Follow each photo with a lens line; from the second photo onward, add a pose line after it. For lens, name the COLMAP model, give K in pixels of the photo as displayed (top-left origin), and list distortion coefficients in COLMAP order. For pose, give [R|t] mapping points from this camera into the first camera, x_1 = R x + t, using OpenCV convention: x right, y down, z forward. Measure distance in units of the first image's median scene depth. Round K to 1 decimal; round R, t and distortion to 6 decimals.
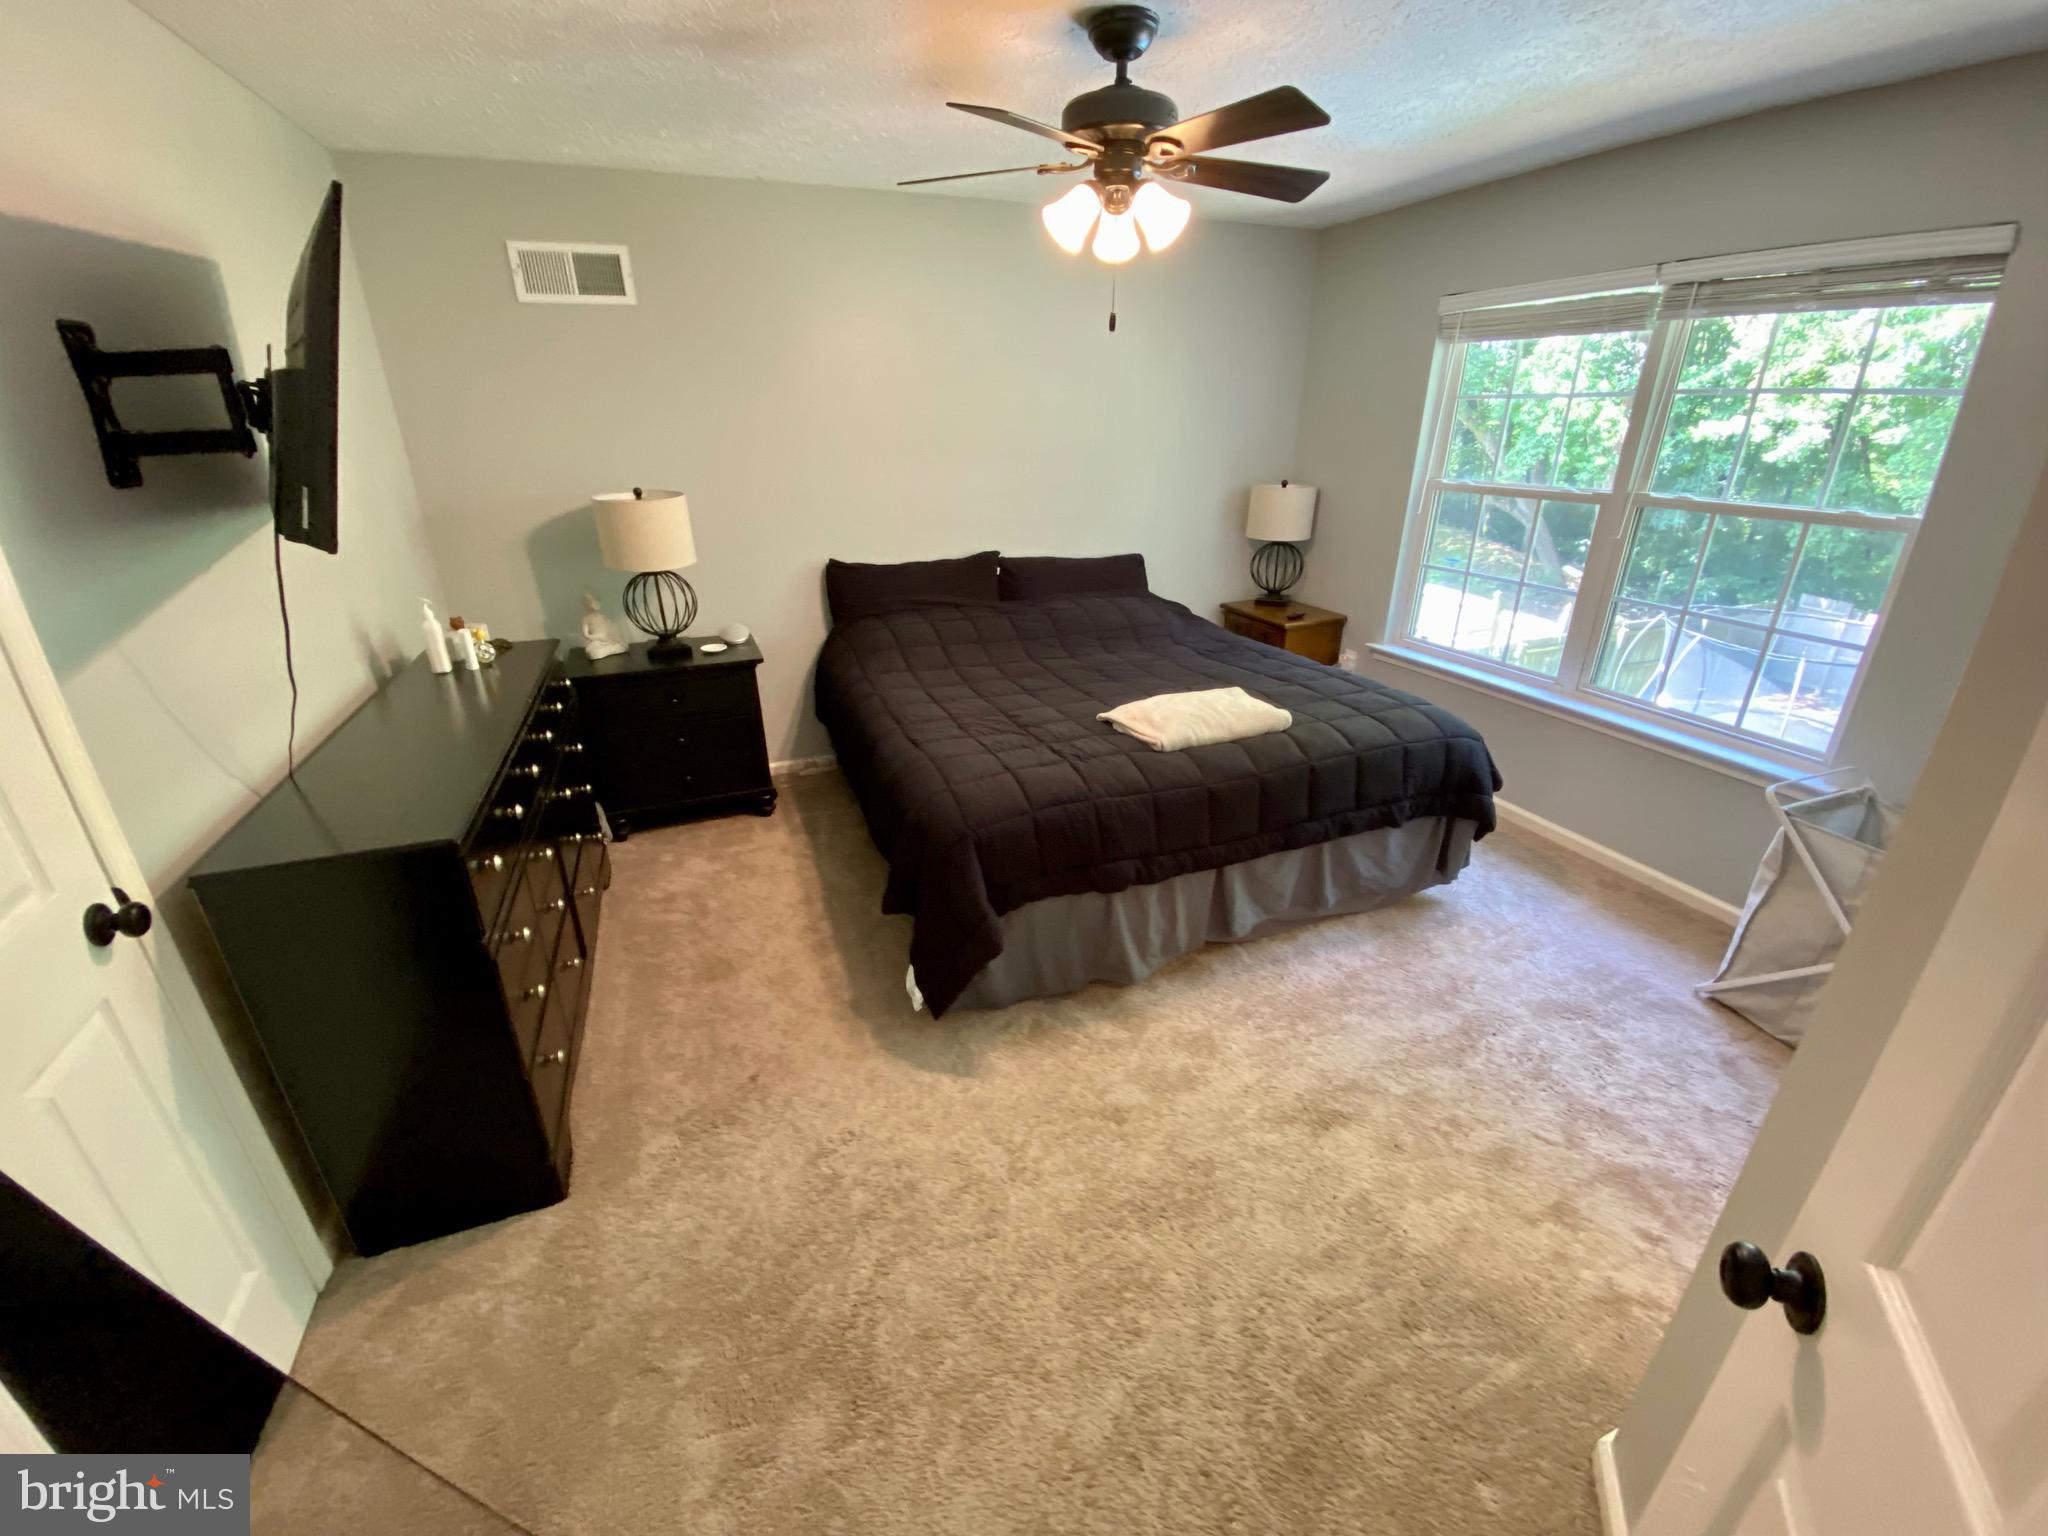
lens RADIAL K [[827.7, 0, 1030.7], [0, 827.7, 771.2], [0, 0, 1]] dist [0.005364, -0.014413]
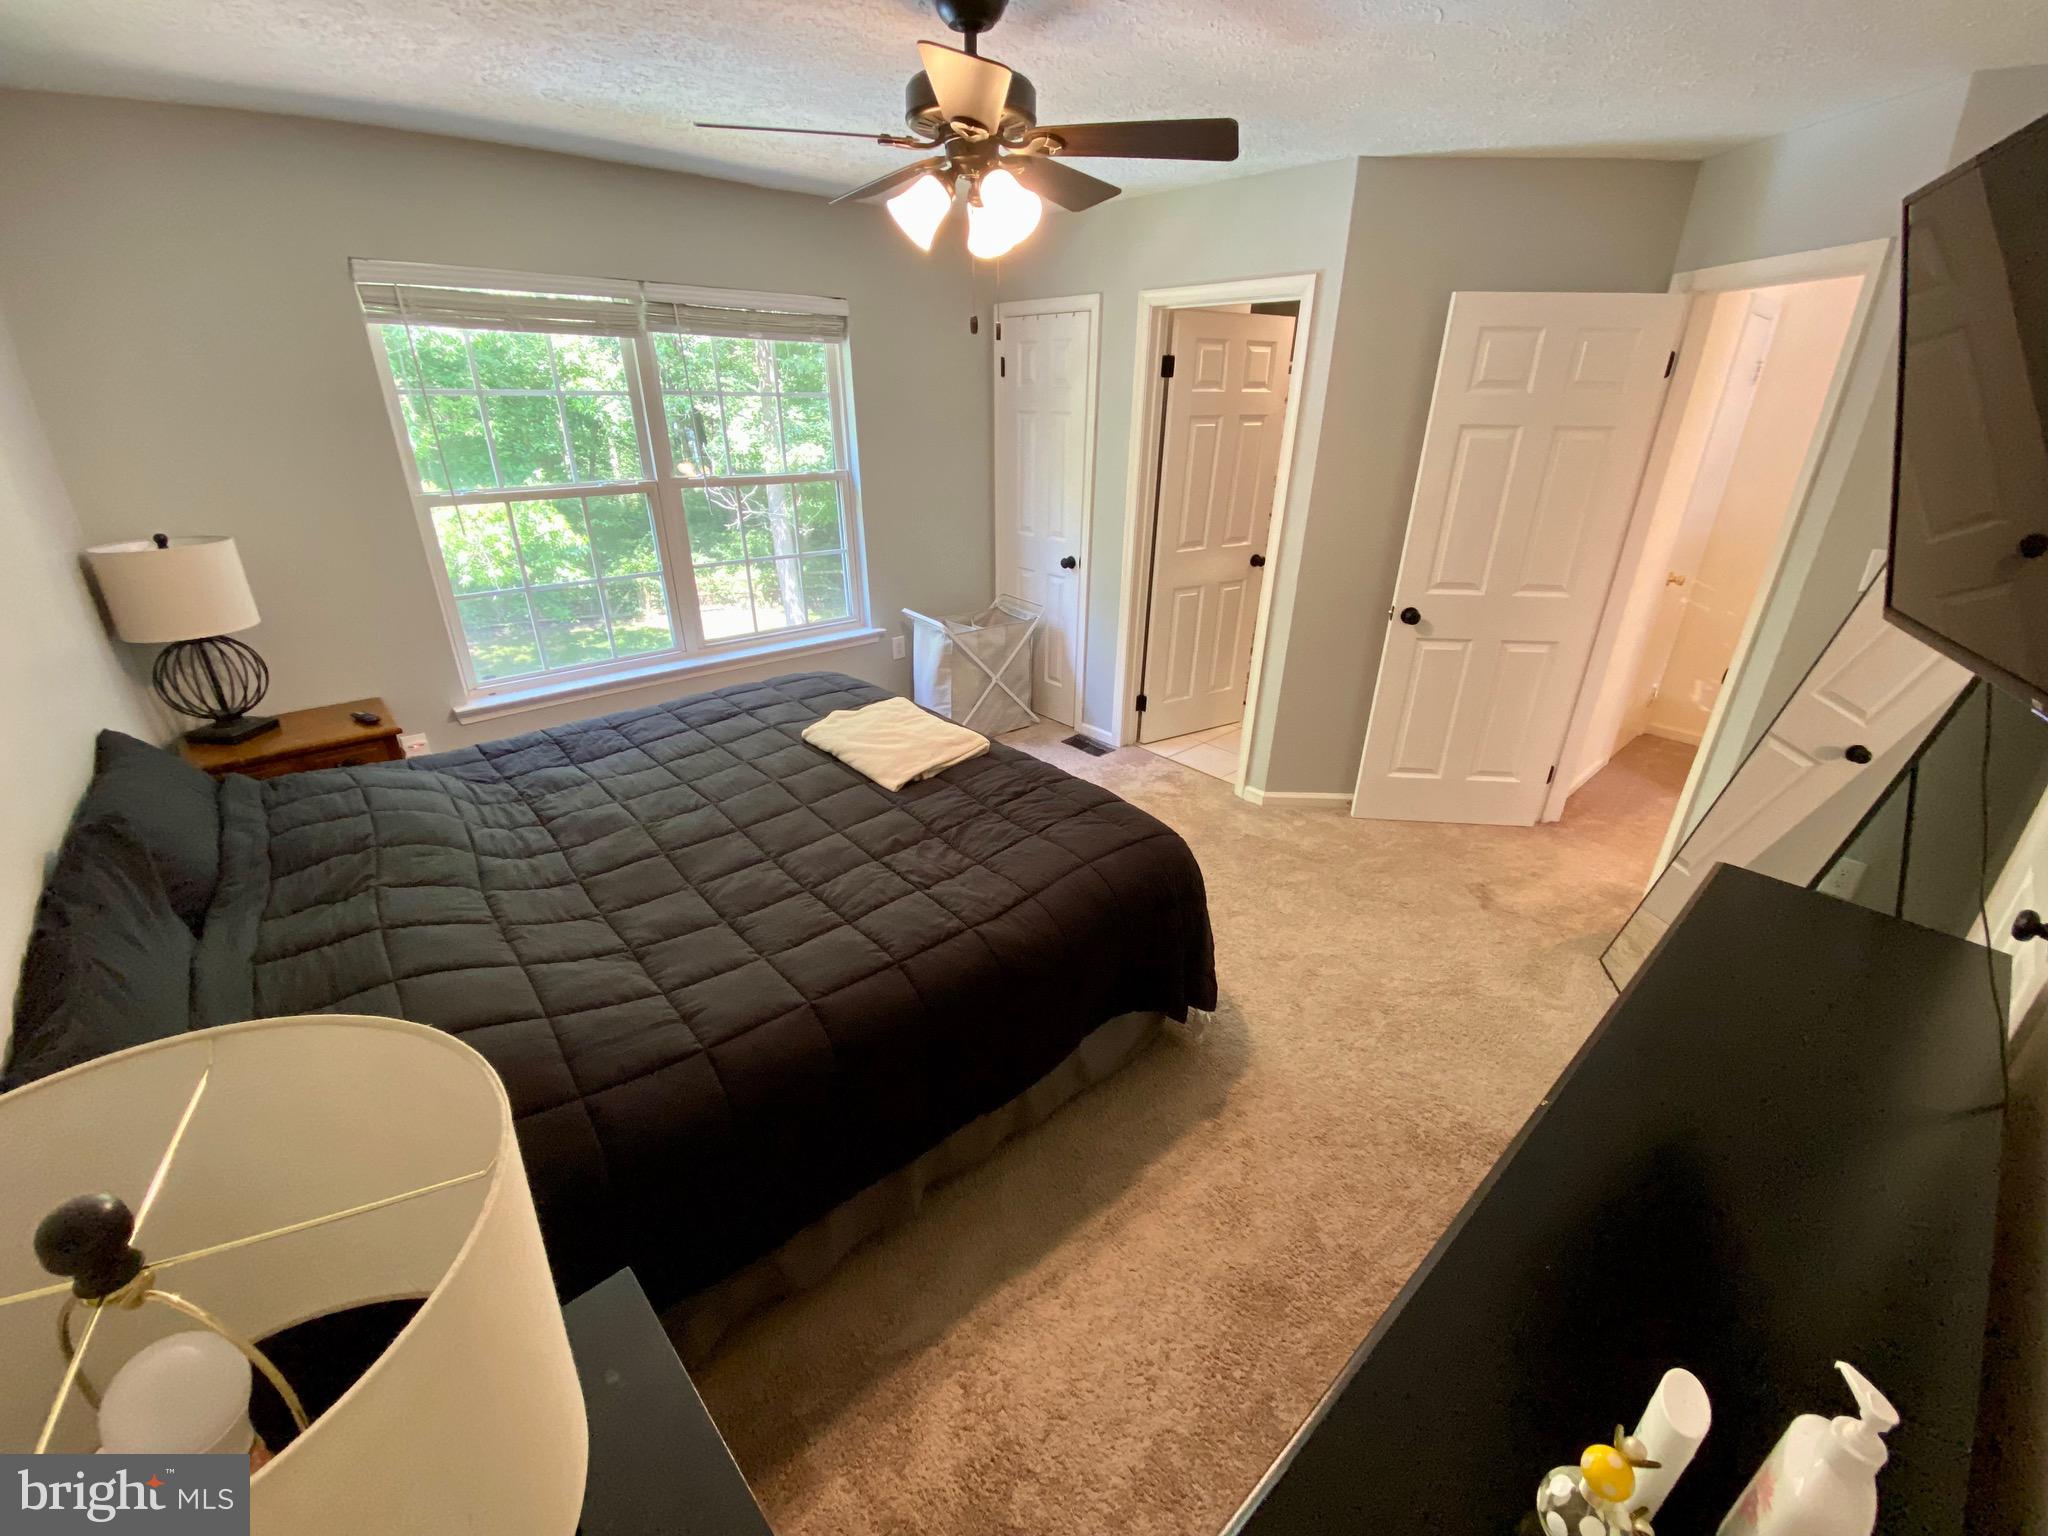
lens RADIAL K [[827.7, 0, 1030.7], [0, 827.7, 771.2], [0, 0, 1]] dist [0.005364, -0.014413]
pose [[-0.349711, -0.380391, 0.856157, -0.598665], [0.361960, 0.788040, 0.497974, -0.396615], [-0.864111, 0.484042, -0.137899, 0.887949]]
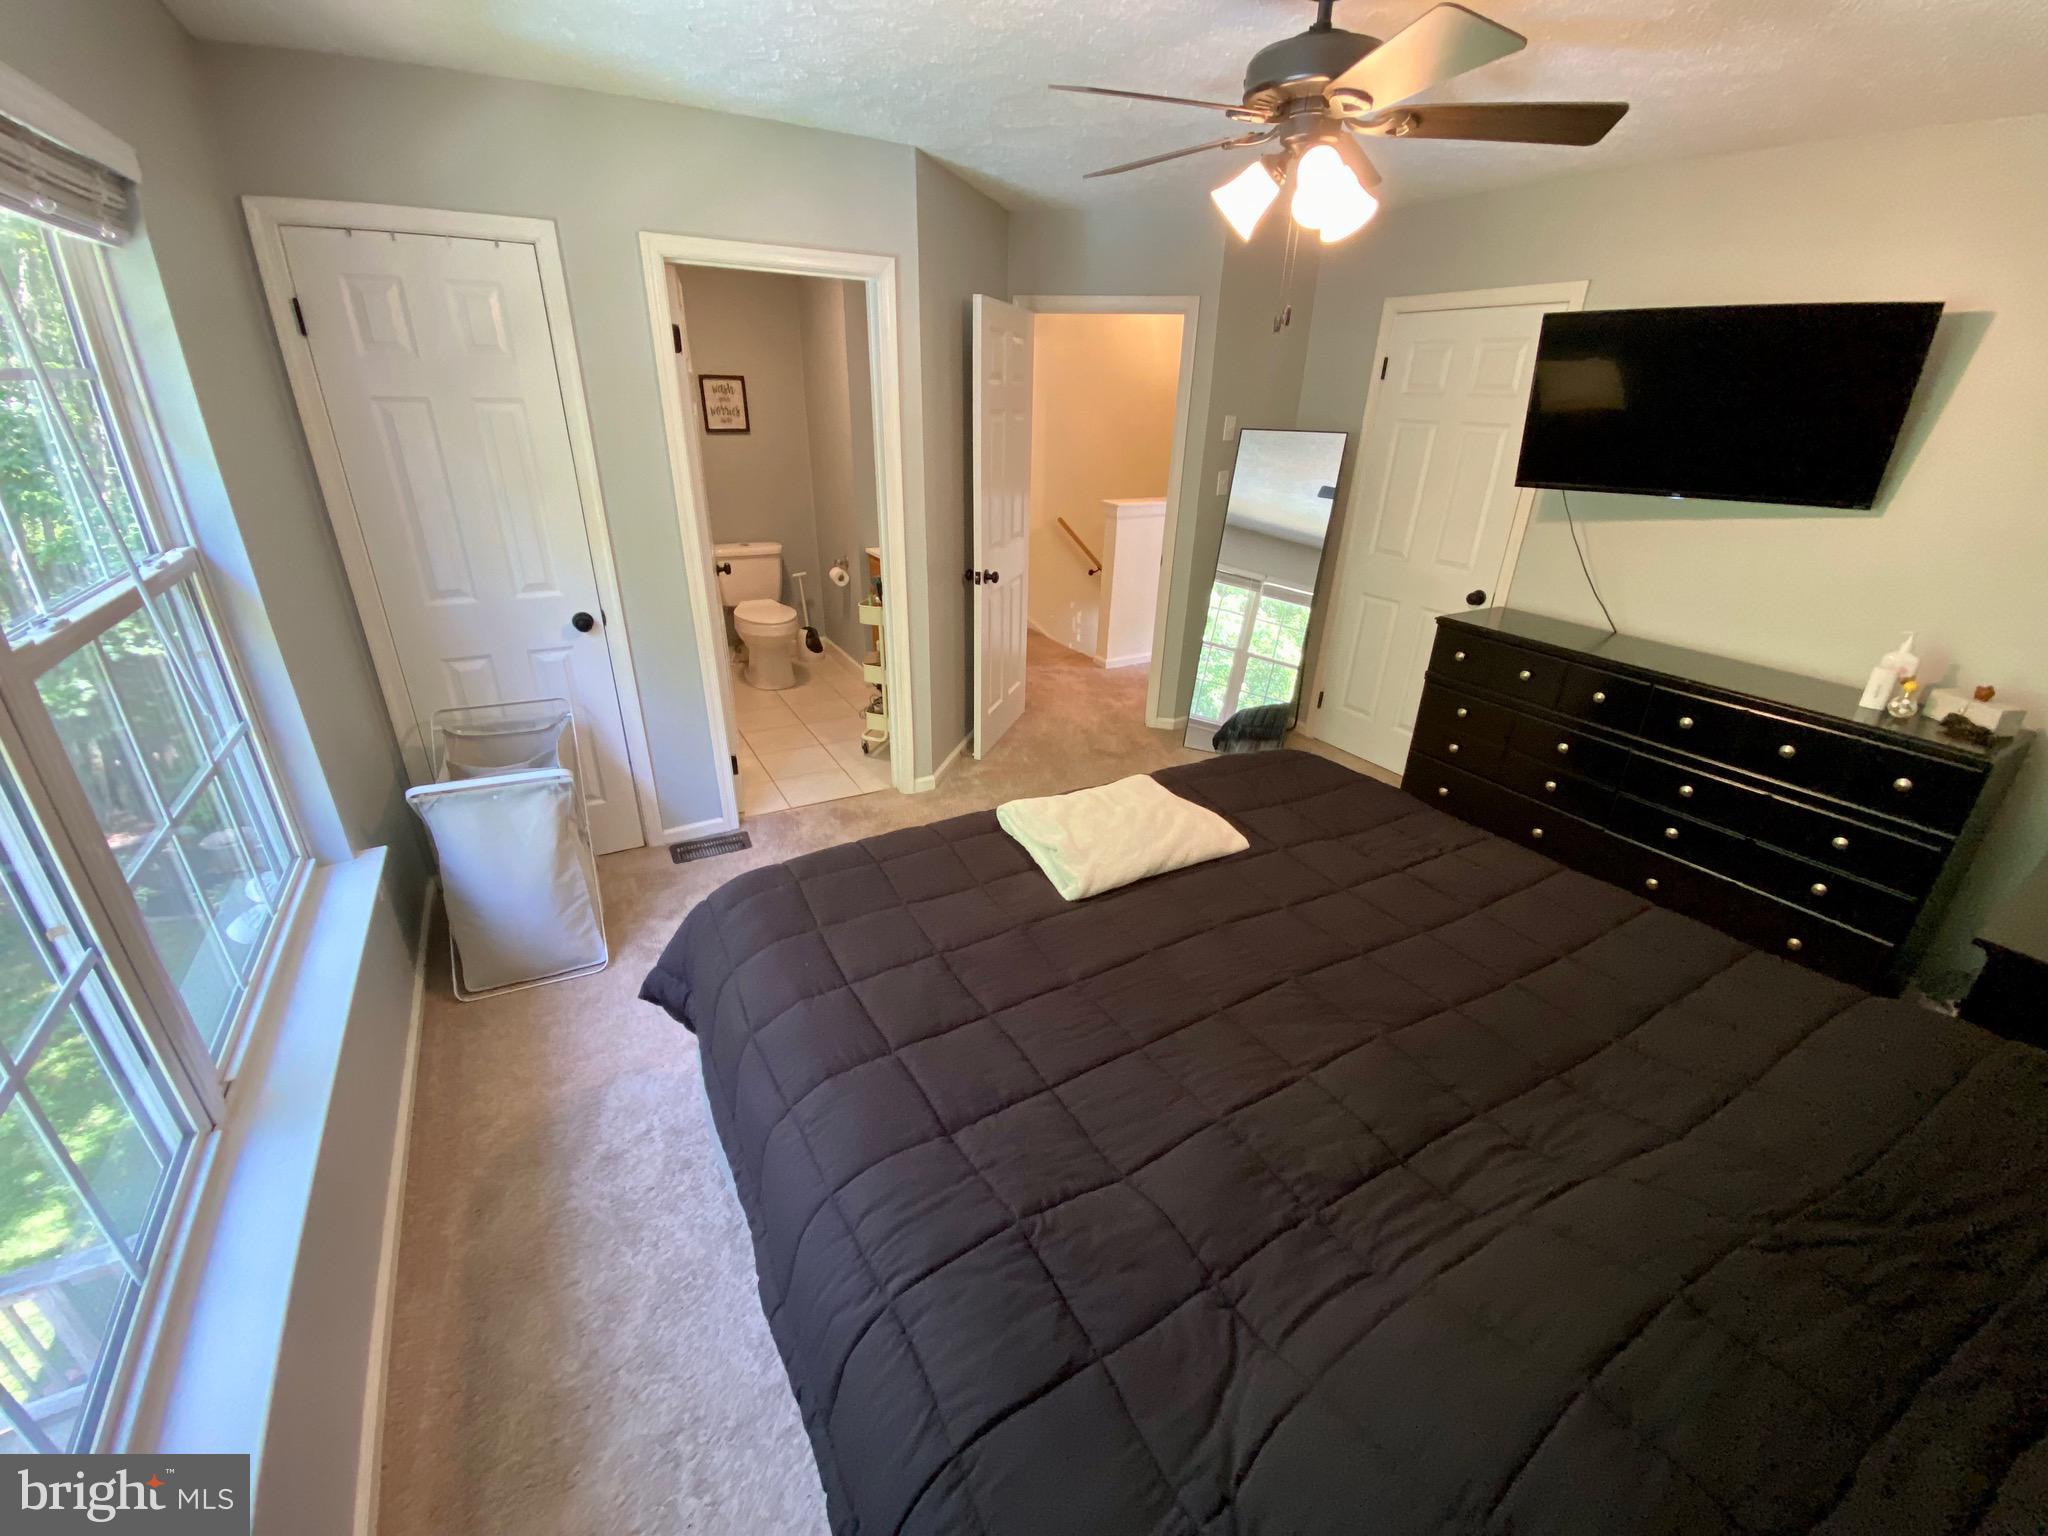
lens RADIAL K [[839.6, 0, 1009.9], [0, 839.6, 766.9], [0, 0, 1]] dist [0.008354, -0.014173]
pose [[-0.989710, 0.044859, -0.135874, 0.344003], [-0.069055, 0.681940, 0.728141, -0.564765], [0.125322, 0.730031, -0.671825, 1.273212]]
